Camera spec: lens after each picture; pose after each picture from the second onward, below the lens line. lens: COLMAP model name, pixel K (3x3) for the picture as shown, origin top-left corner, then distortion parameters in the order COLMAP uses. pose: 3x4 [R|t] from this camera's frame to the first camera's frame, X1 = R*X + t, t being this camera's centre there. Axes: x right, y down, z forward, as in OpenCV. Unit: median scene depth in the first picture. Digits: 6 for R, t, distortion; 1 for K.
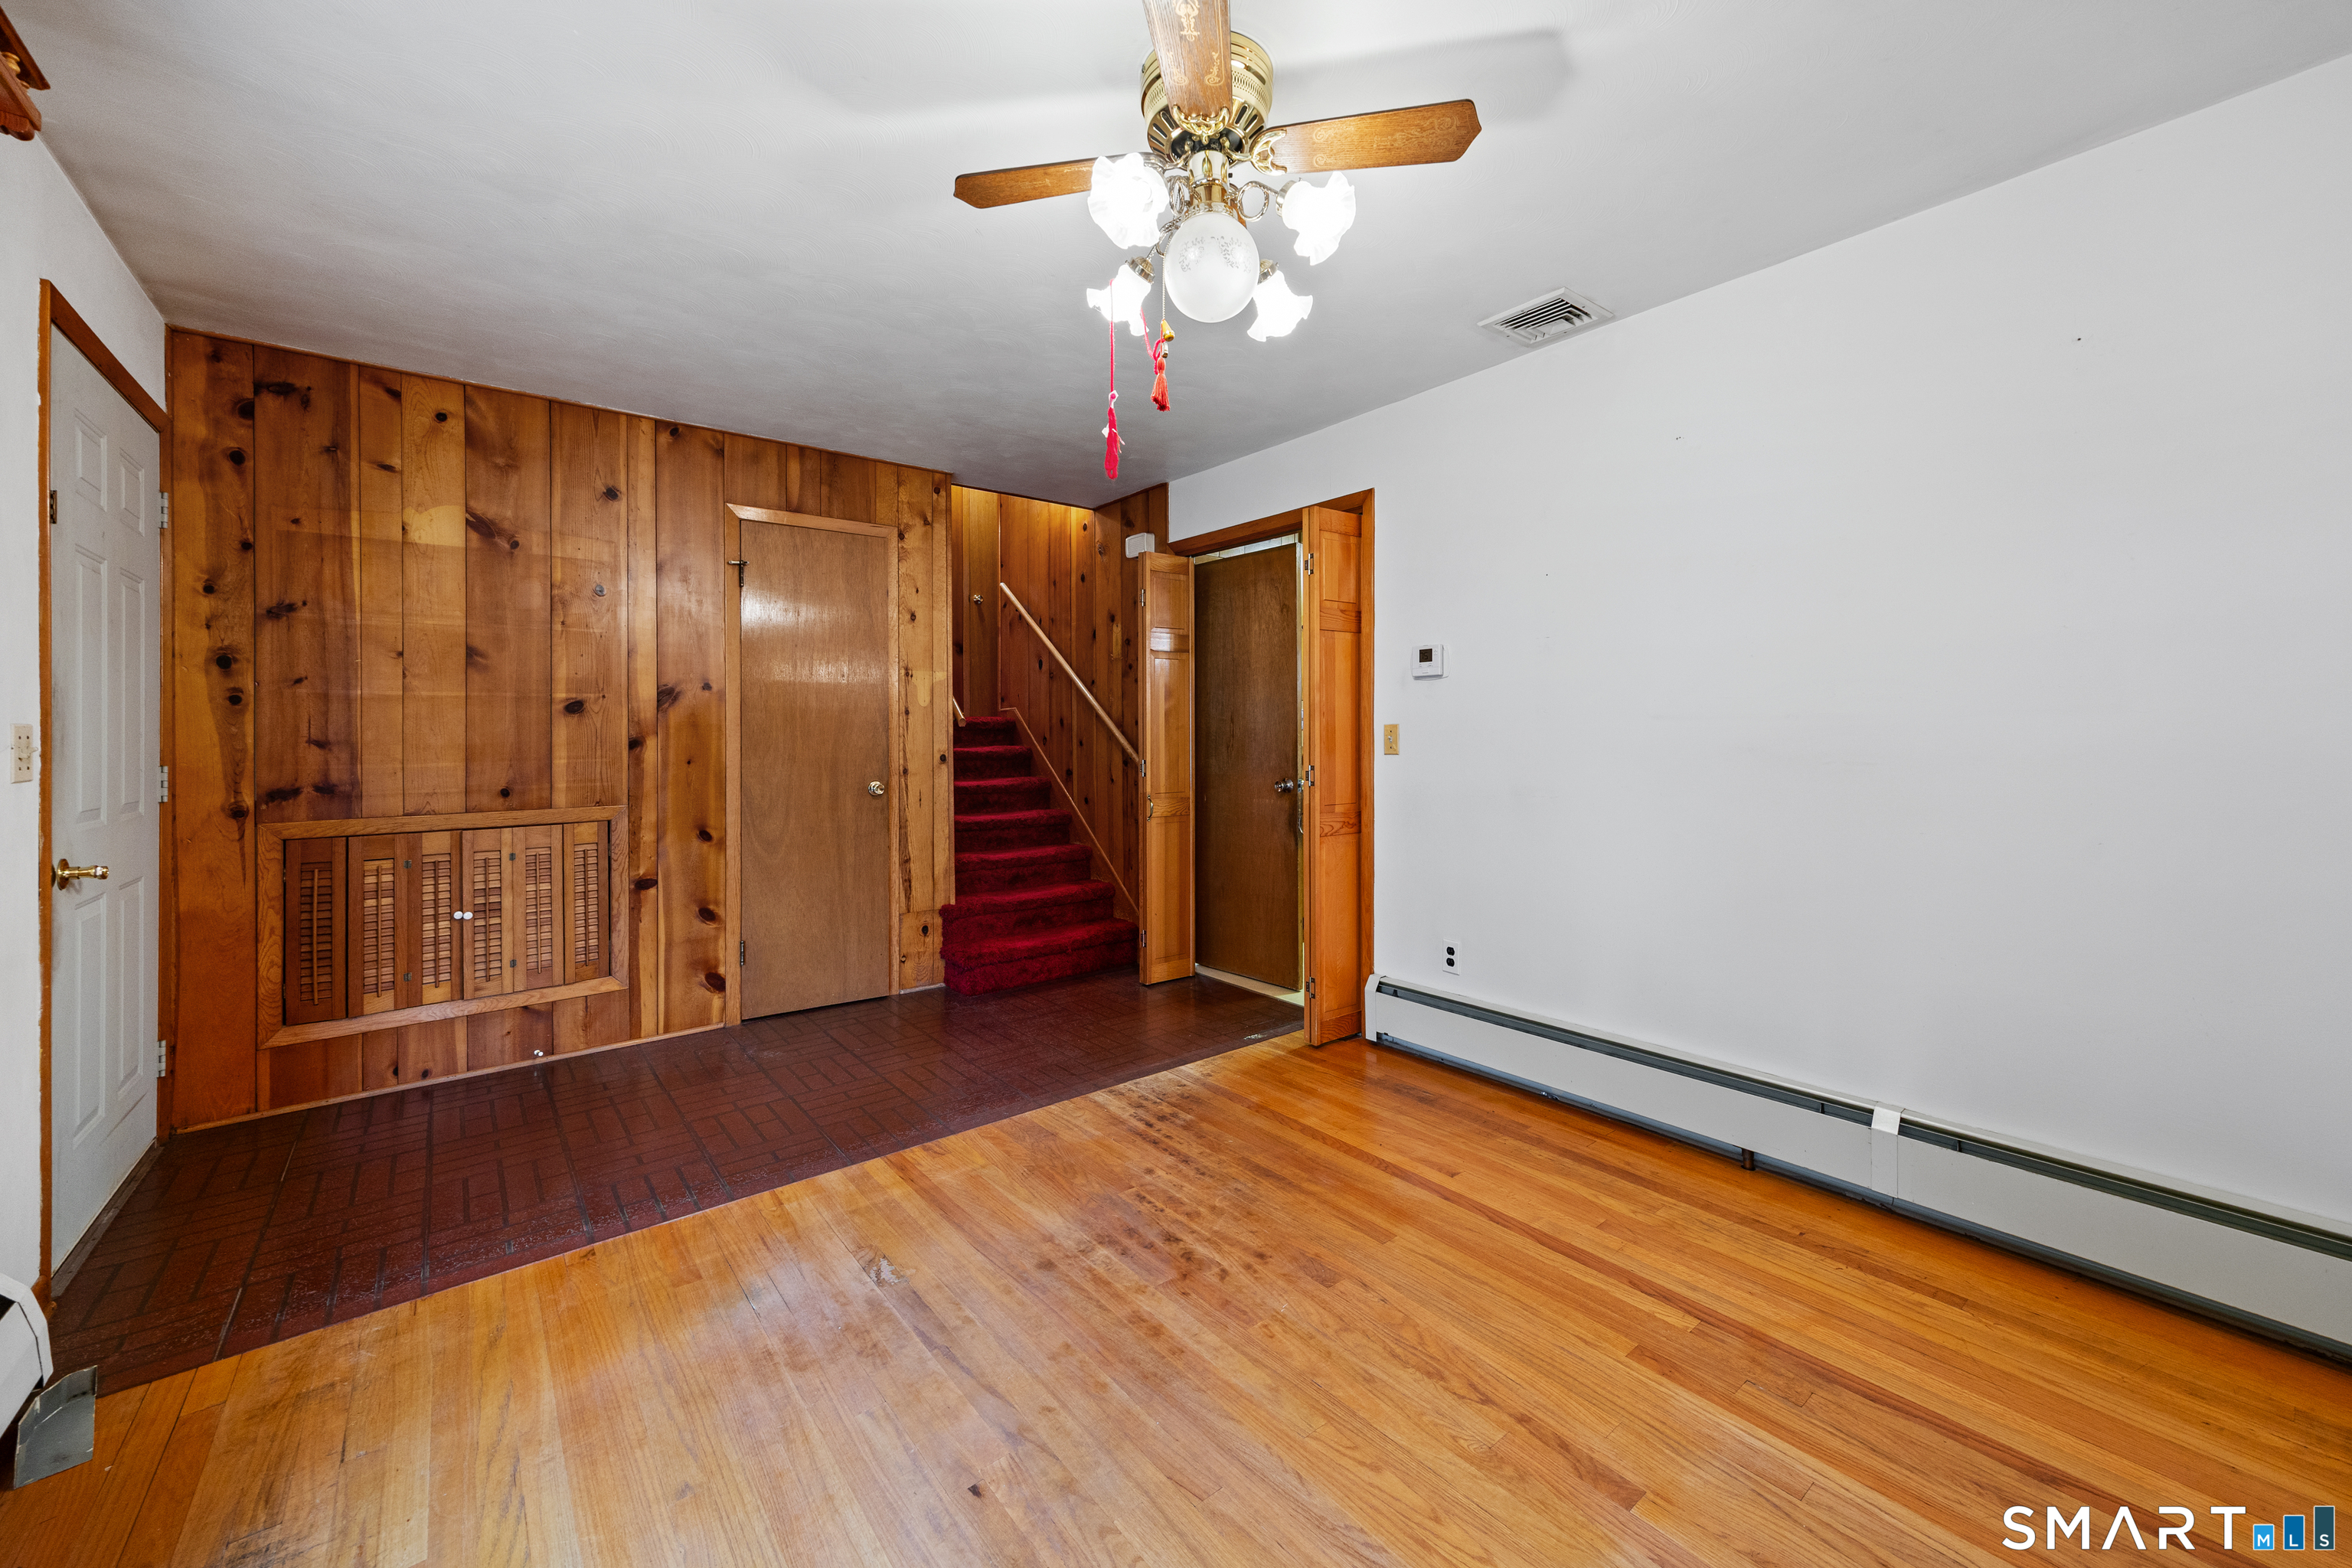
lens RADIAL K [[930.7, 0, 1177.2], [0, 930.7, 739.3], [0, 0, 1]] dist [0.016739, 0.000204]
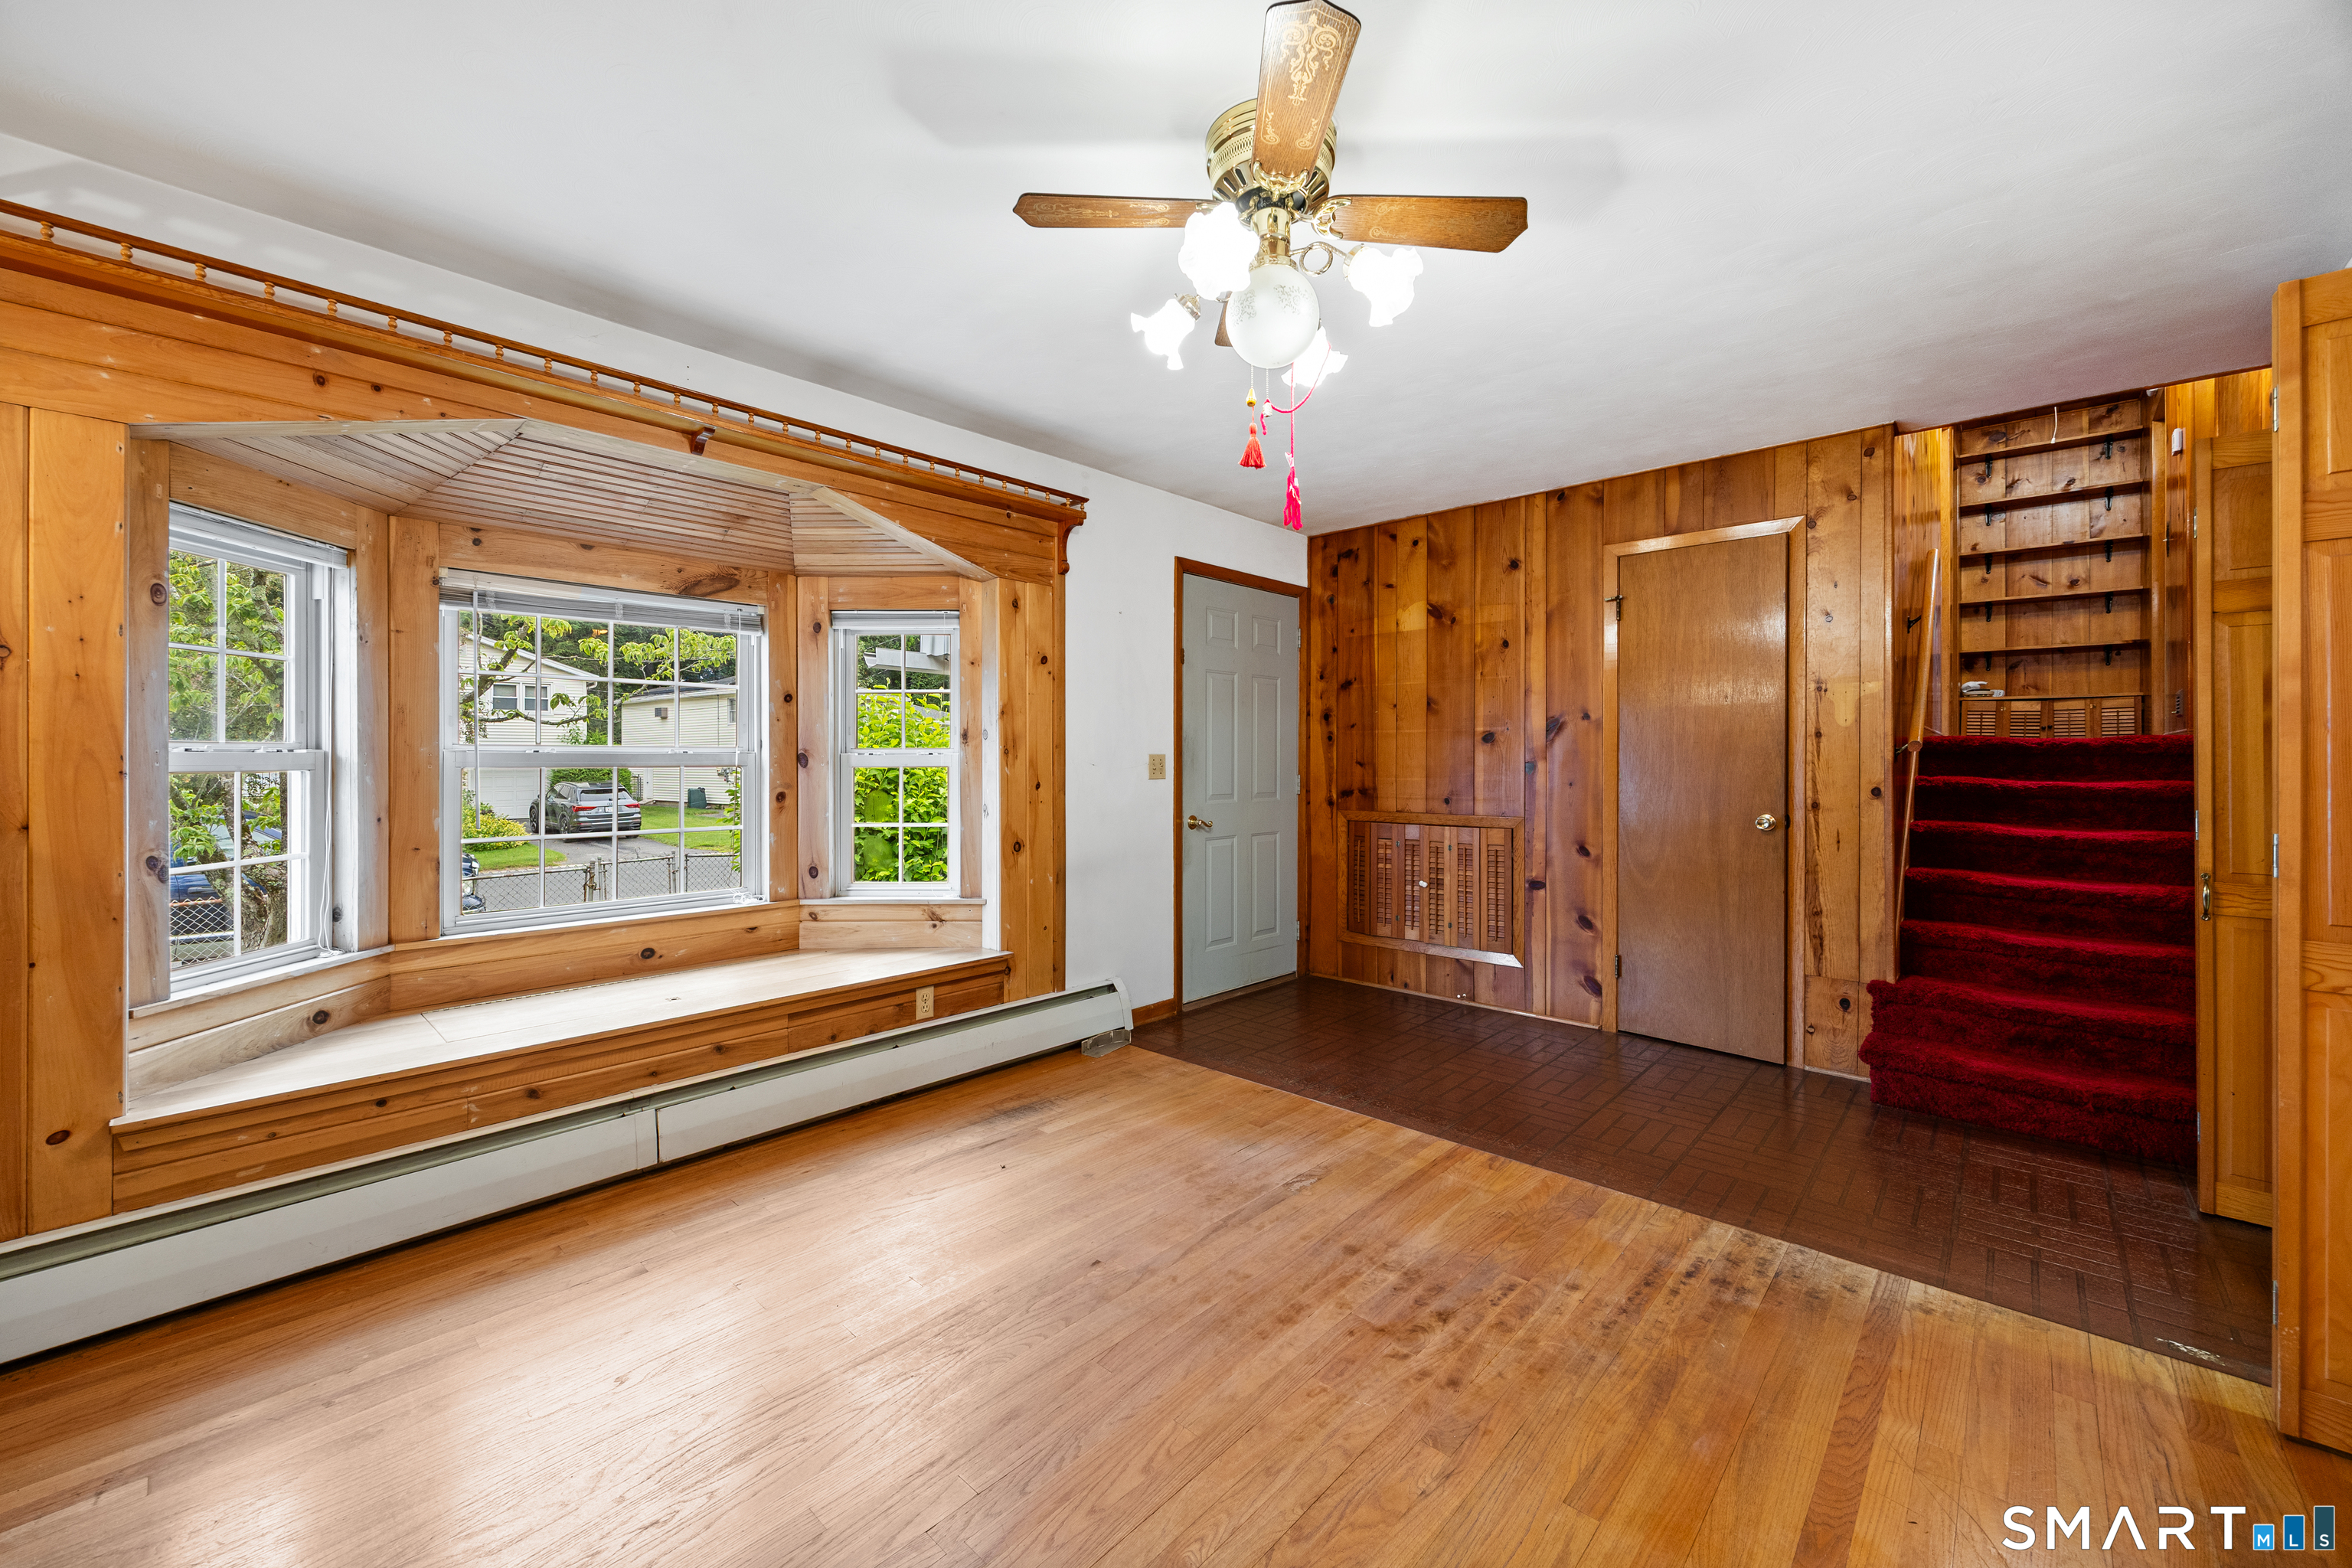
lens RADIAL K [[911.0, 0, 1167.3], [0, 911.0, 757.7], [0, 0, 1]] dist [-0.000528, 0.000117]
pose [[0.142785, 0.004917, -0.989742, 0.582183], [-0.008896, 0.999954, 0.003684, -0.008416], [0.989714, 0.008279, 0.142822, 0.420666]]
